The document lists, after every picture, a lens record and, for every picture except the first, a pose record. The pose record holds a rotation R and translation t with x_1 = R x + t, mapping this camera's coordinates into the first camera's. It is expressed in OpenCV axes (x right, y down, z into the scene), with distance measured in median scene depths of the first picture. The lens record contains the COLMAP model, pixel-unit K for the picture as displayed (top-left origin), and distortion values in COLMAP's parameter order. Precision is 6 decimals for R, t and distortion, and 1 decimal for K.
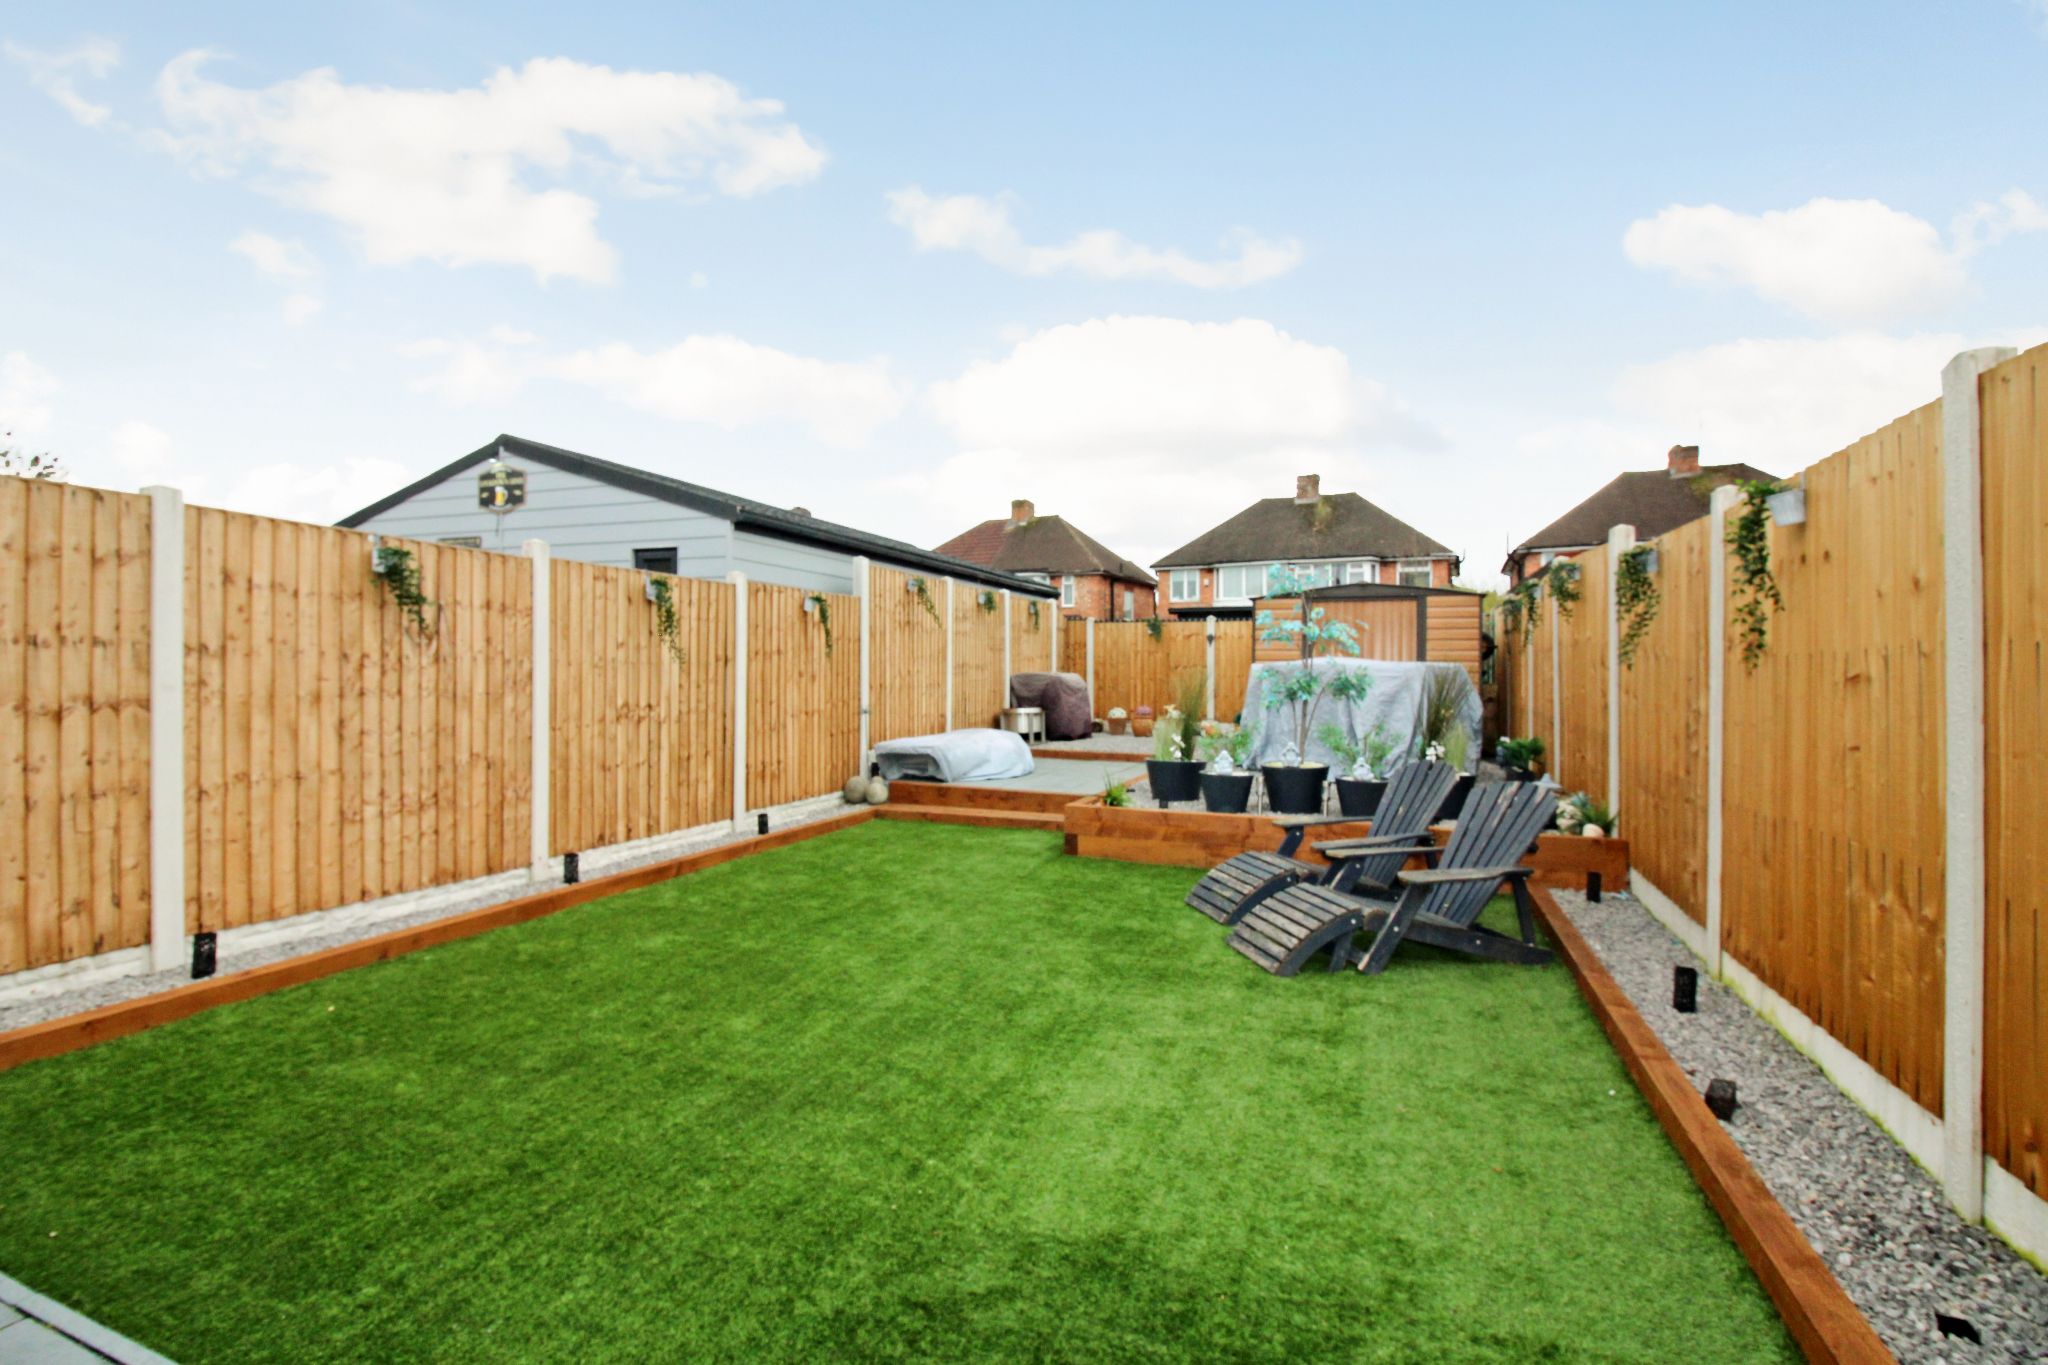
lens RADIAL K [[1064.7, 0, 1025.1], [0, 1064.7, 683.1], [0, 0, 1]] dist [-0.015304, -0.000255]
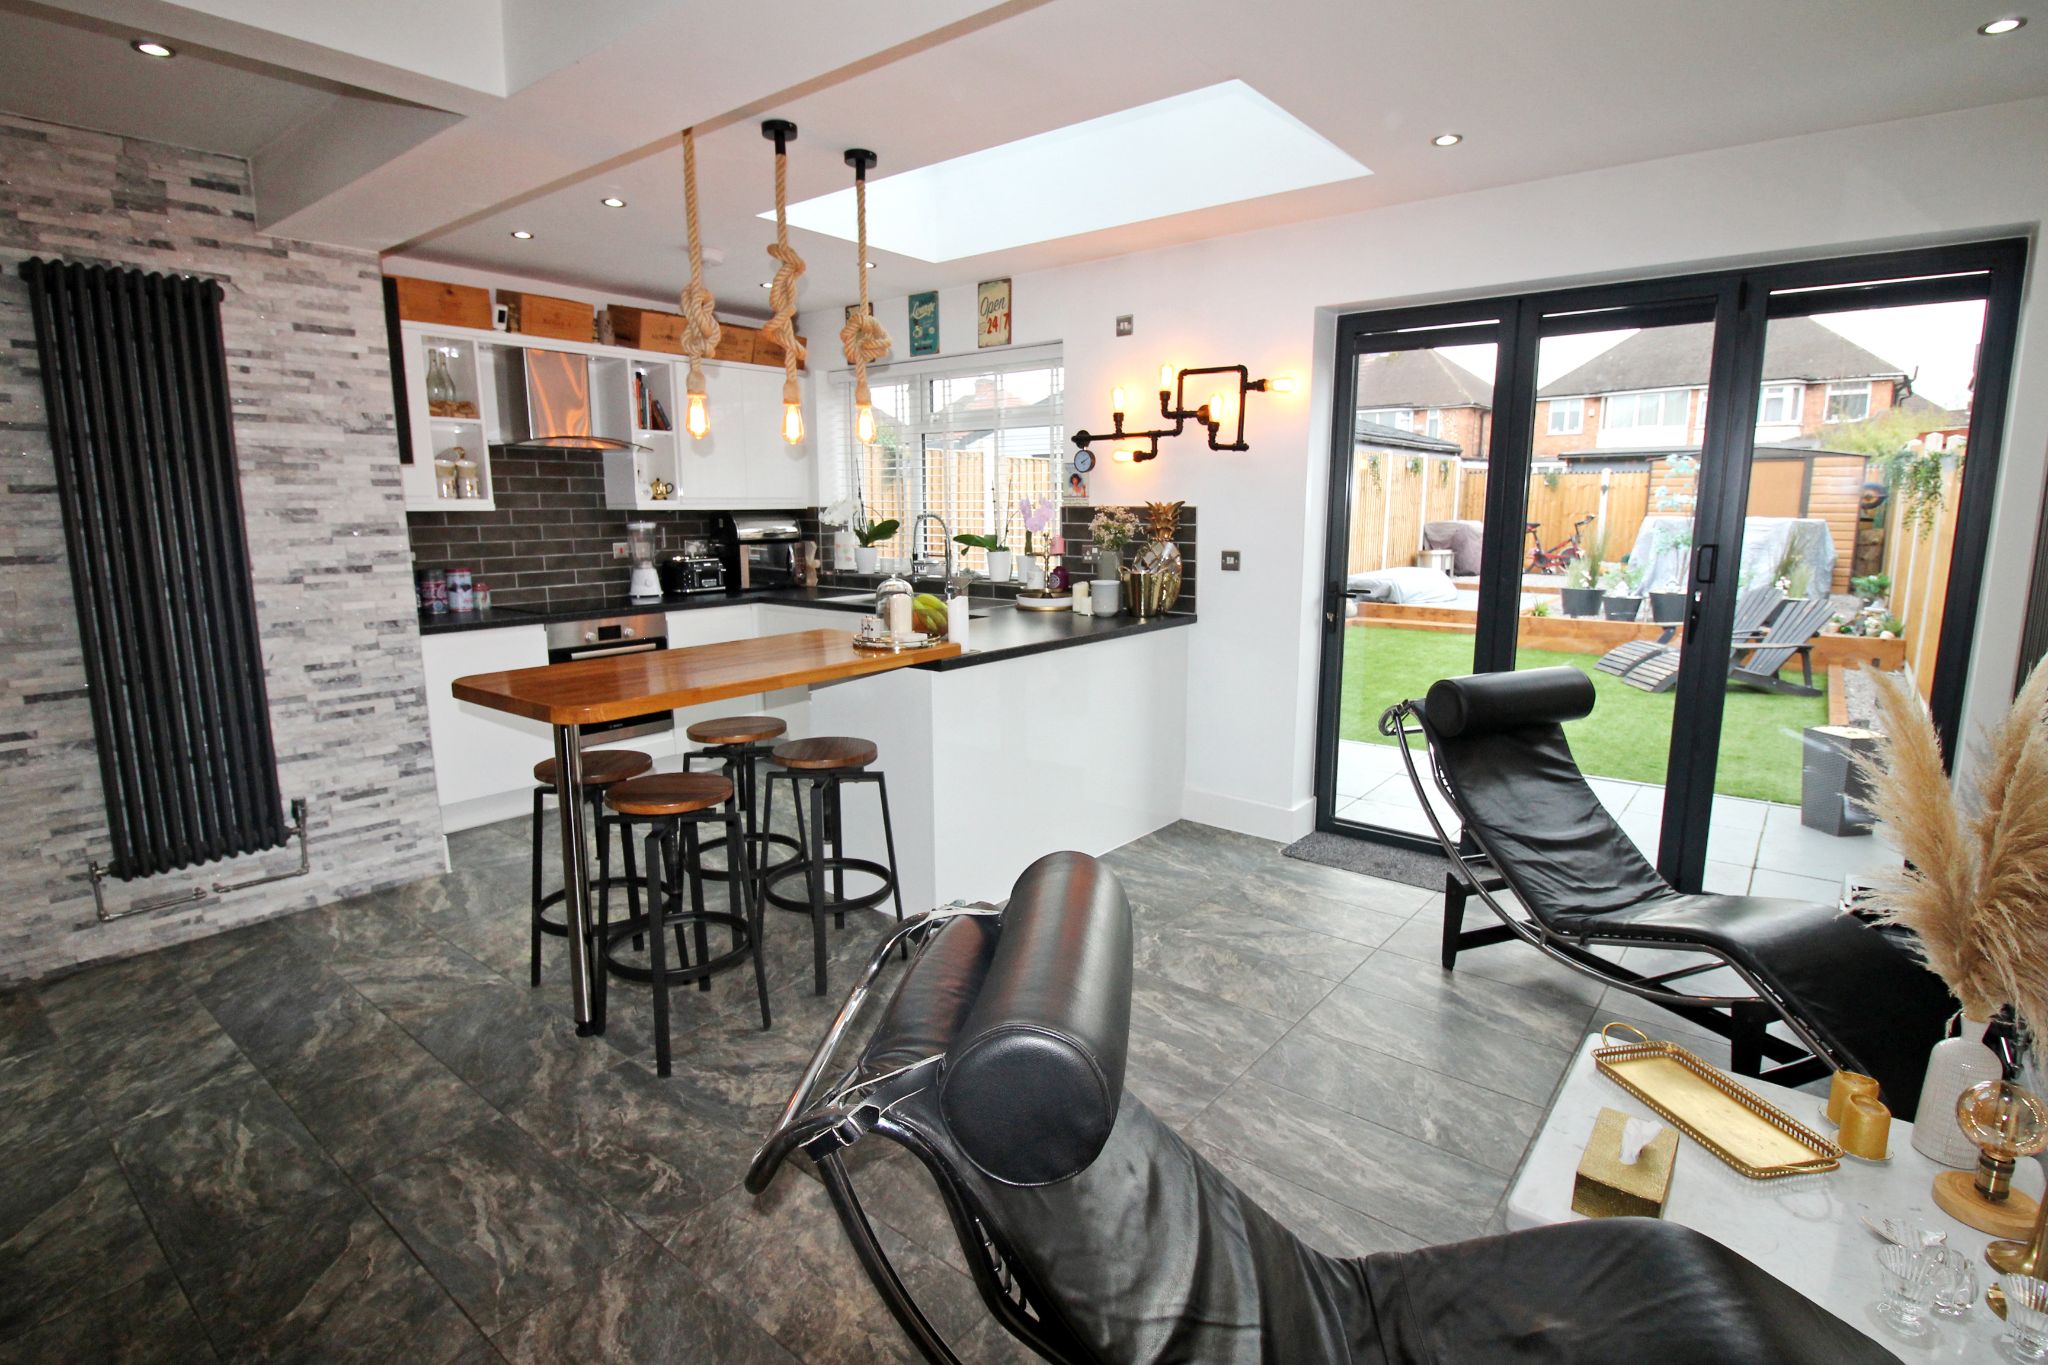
lens RADIAL K [[1064.7, 0, 985.8], [0, 1064.7, 719.0], [0, 0, 1]] dist [-0.015304, -0.000255]
pose [[0.945923, 0.047227, -0.320936, -0.147284], [0.012953, 0.983058, 0.182839, -0.026768], [0.324133, -0.177108, 0.929285, -0.607374]]
